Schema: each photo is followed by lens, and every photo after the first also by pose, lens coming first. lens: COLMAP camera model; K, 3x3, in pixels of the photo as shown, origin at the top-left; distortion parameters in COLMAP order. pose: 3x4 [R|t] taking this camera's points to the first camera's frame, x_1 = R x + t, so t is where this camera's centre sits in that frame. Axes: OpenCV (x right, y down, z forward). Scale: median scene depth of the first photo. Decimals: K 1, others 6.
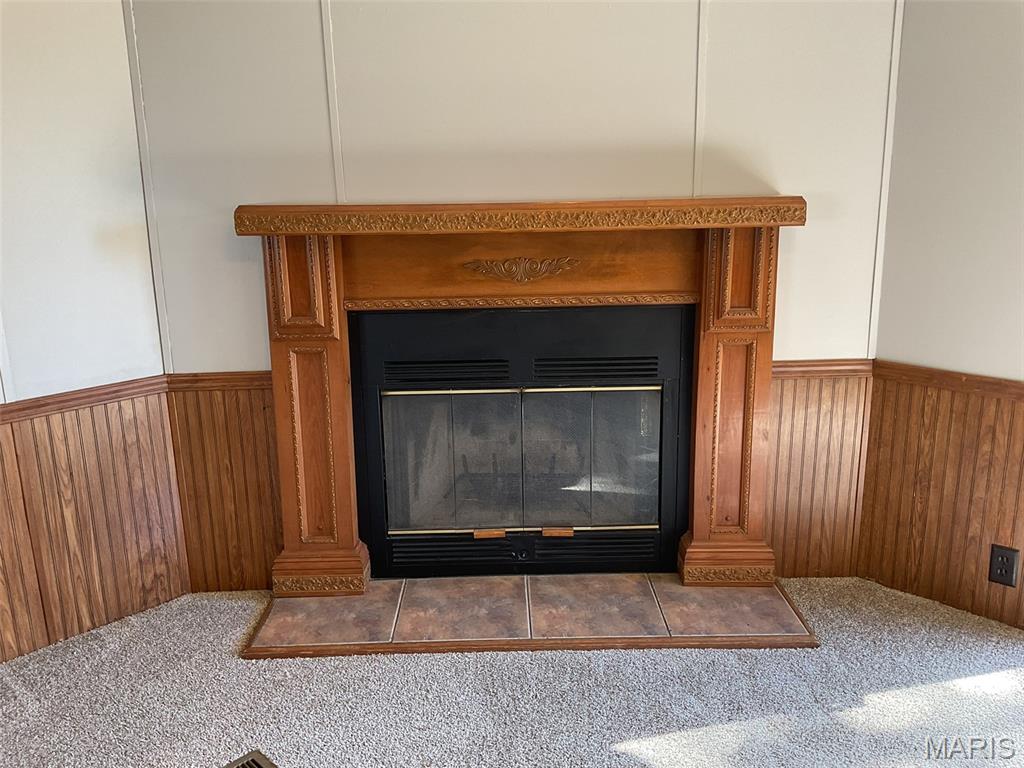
lens RADIAL K [[842.4, 0, 512.0], [0, 842.4, 384.0], [0, 0, 1]] dist [0.105329, -0.203929]
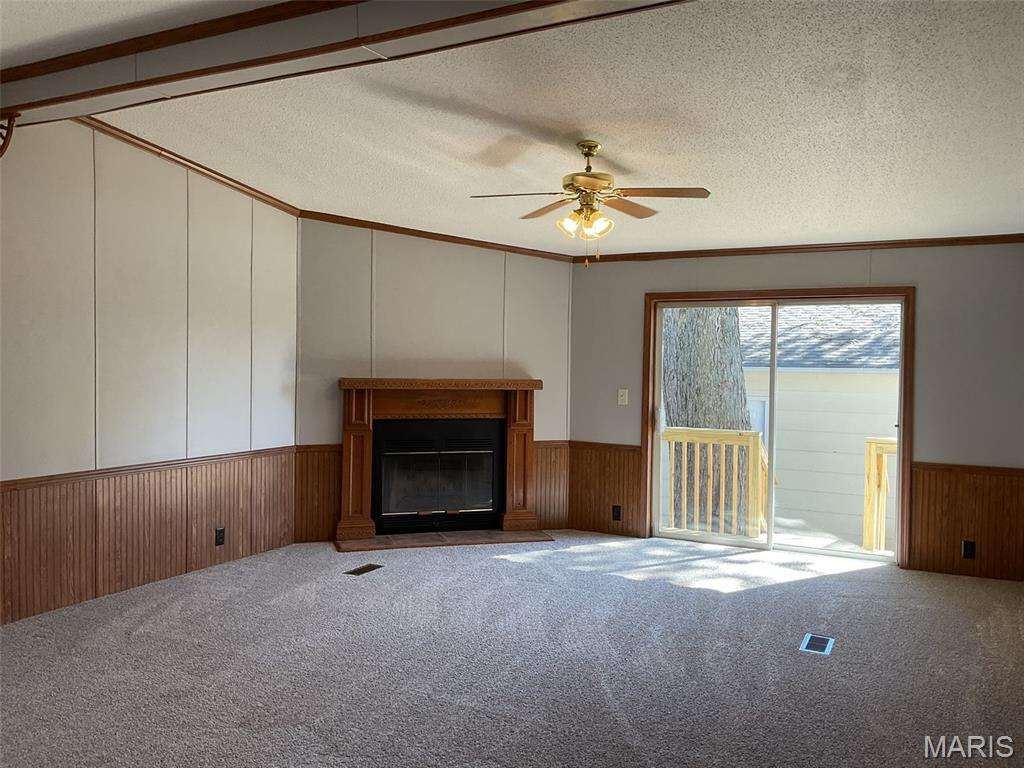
lens RADIAL K [[842.4, 0, 512.0], [0, 842.4, 384.0], [0, 0, 1]] dist [0.105329, -0.203929]
pose [[0.957511, 0.023141, 0.287466, -0.522872], [0.038609, 0.977517, -0.207291, 0.347525], [-0.285800, 0.209582, 0.935090, -1.490366]]
